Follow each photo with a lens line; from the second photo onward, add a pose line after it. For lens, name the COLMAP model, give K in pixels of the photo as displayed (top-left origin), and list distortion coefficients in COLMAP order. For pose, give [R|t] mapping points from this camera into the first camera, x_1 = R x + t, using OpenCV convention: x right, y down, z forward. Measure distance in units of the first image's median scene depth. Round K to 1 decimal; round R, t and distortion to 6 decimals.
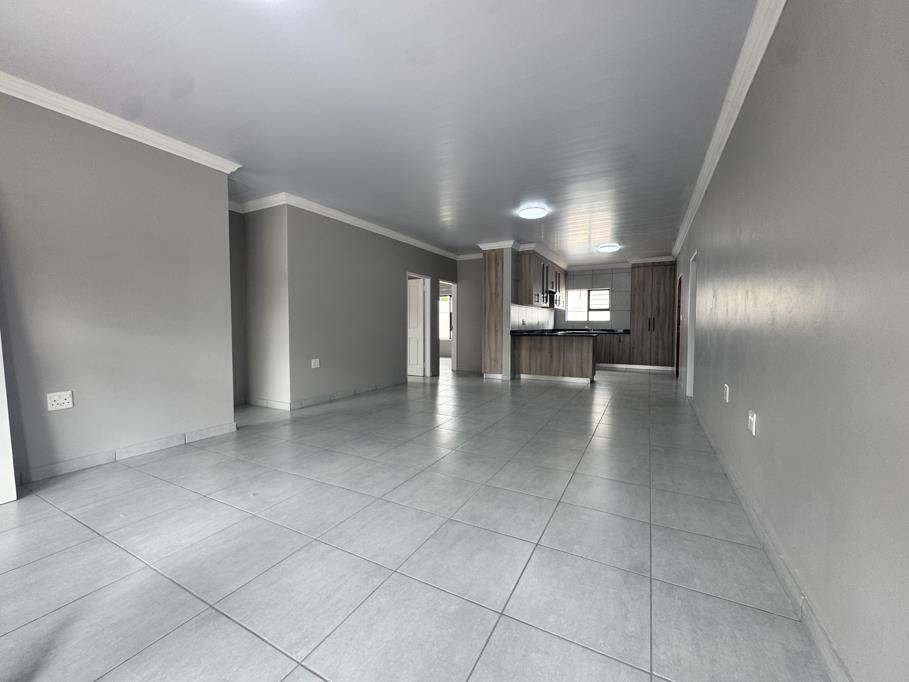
lens RADIAL K [[363.2, 0, 451.9], [0, 363.2, 342.5], [0, 0, 1]] dist [-0.005581, 0.000495]
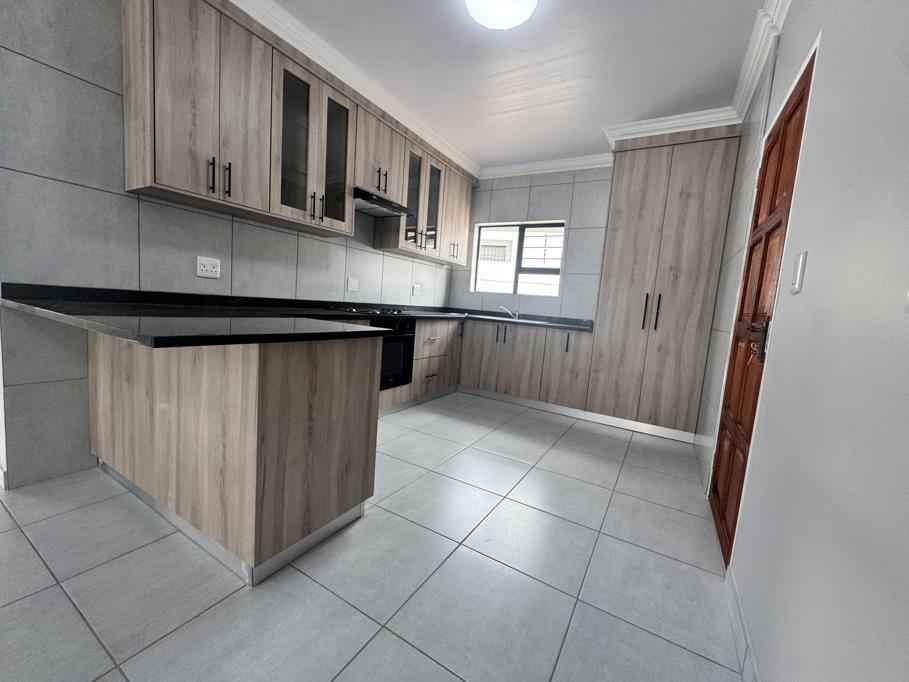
lens RADIAL K [[363.2, 0, 453.8], [0, 363.2, 341.5], [0, 0, 1]] dist [-0.005581, 0.000495]
pose [[0.996883, 0.078890, -0.000193, 0.609426], [-0.078723, 0.994929, 0.062601, -0.046857], [0.005130, -0.062391, 0.998039, 1.088613]]
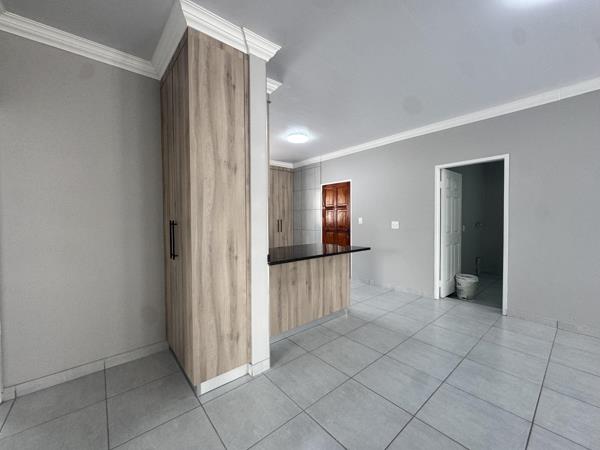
lens RADIAL K [[239.8, 0, 297.0], [0, 239.8, 225.5], [0, 0, 1]] dist [-0.005581, 0.000495]
pose [[0.349077, -0.028208, 0.936669, -0.133588], [0.045582, 0.998875, 0.013094, -0.097900], [-0.935985, 0.038124, 0.349970, 1.216360]]
